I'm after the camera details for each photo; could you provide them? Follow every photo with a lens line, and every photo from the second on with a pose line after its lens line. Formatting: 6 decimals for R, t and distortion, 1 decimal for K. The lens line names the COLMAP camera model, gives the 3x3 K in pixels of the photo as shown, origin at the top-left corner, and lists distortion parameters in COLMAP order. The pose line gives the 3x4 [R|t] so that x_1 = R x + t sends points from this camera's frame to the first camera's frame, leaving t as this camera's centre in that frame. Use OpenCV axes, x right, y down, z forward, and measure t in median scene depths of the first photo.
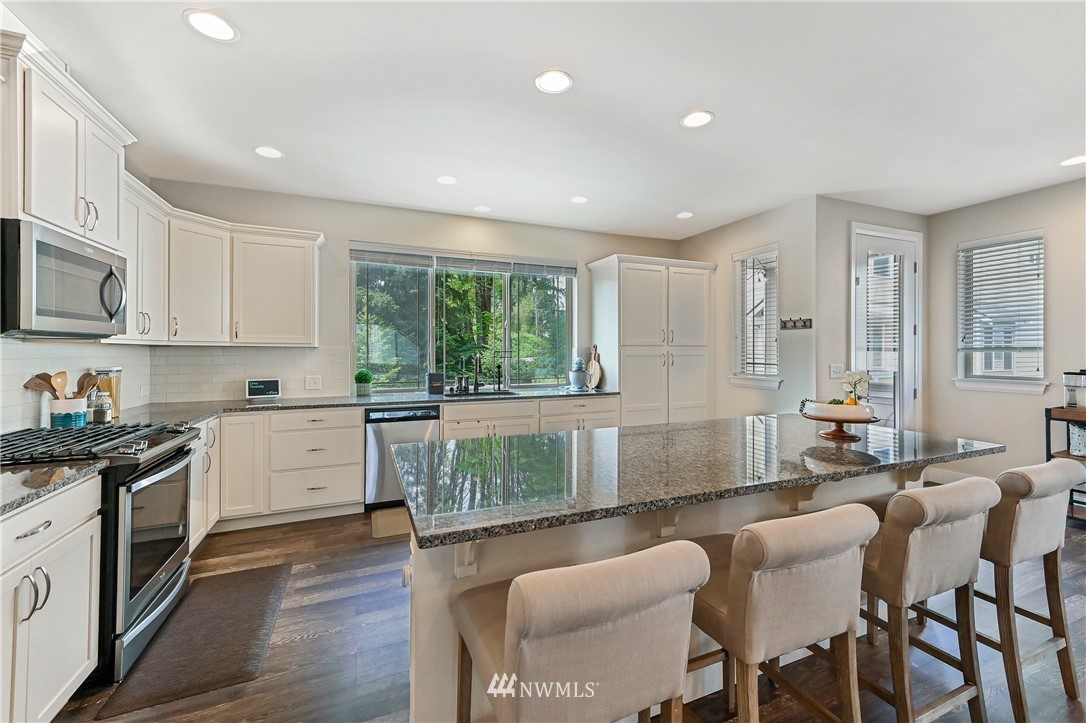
lens RADIAL K [[448.9, 0, 547.6], [0, 448.9, 345.0], [0, 0, 1]] dist [0.000424, -0.000485]
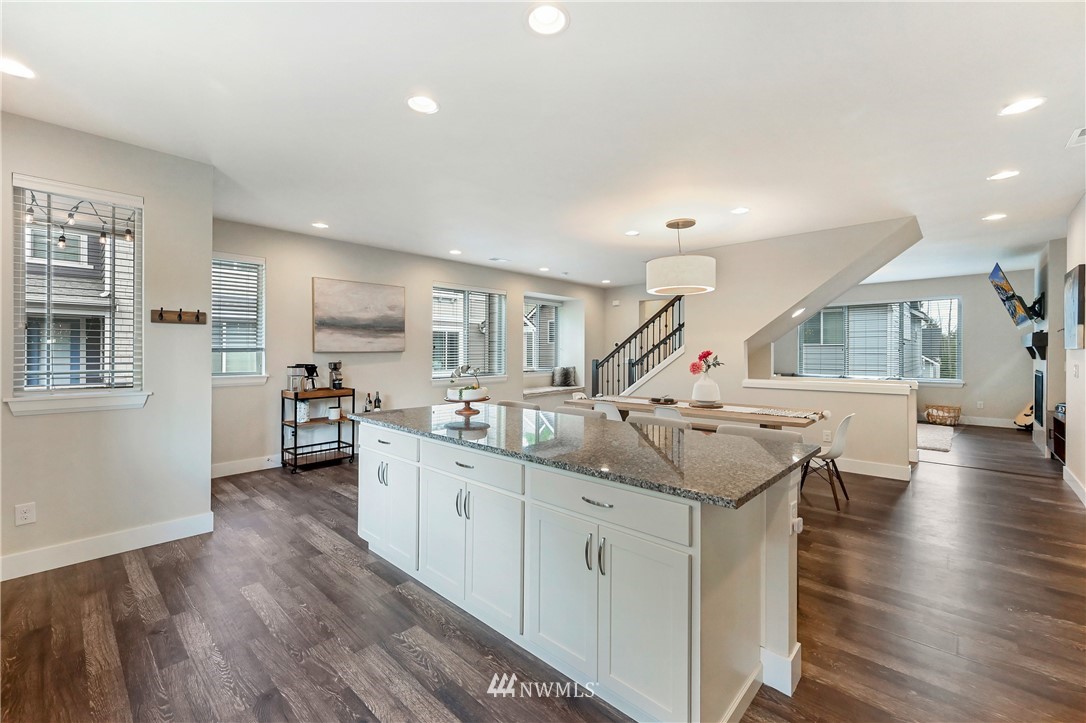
lens RADIAL K [[448.9, 0, 553.9], [0, 448.9, 353.6], [0, 0, 1]] dist [0.000424, -0.000485]
pose [[-0.418704, -0.007607, 0.908091, -0.405999], [-0.015152, 0.999884, 0.001390, 0.004865], [-0.907996, -0.013177, -0.418771, 0.733715]]
